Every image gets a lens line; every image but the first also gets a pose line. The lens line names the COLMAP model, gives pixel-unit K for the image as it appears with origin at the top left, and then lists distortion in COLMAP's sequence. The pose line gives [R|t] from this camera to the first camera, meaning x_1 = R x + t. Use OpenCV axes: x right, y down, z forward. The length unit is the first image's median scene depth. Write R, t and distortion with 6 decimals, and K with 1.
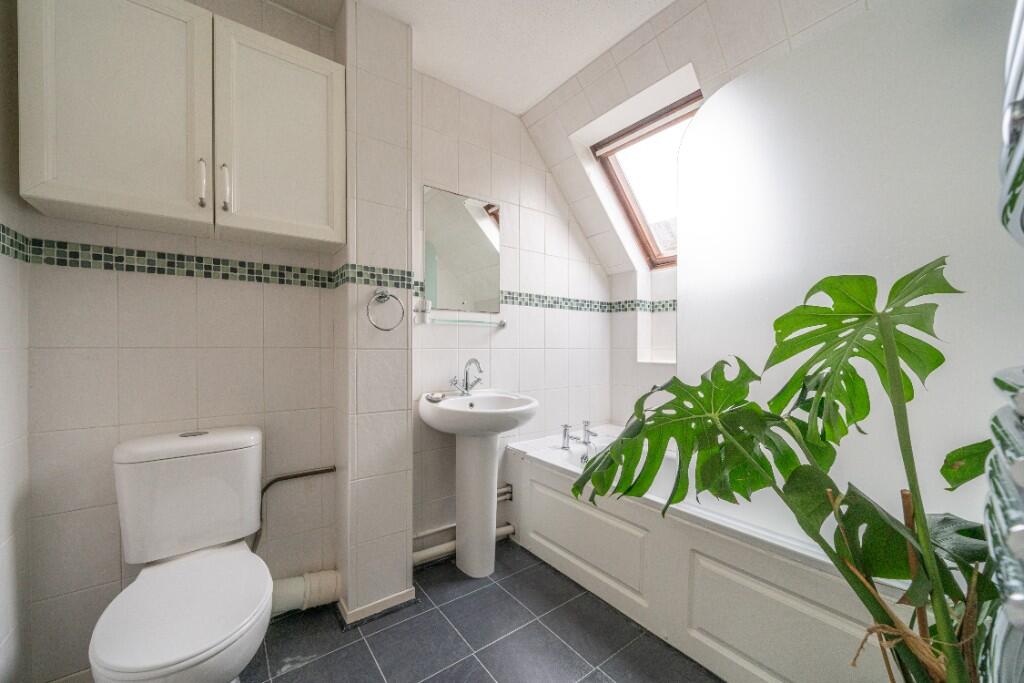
lens RADIAL K [[393.7, 0, 512.0], [0, 393.7, 341.5], [0, 0, 1]] dist [-0.000029, 0.000013]
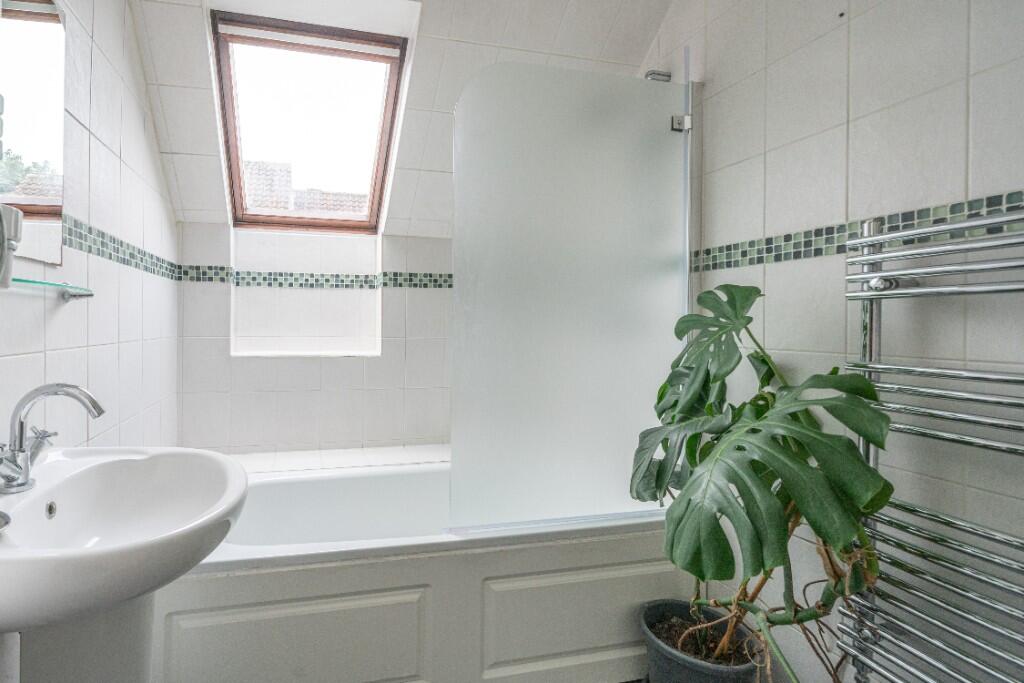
lens RADIAL K [[421.8, 0, 512.0], [0, 421.8, 324.8], [0, 0, 1]] dist [-0.000731, -0.000093]
pose [[0.428858, 0.008140, 0.903335, -0.155360], [-0.016582, 0.999862, -0.001137, -0.011454], [-0.903220, -0.014491, 0.428934, 0.245960]]
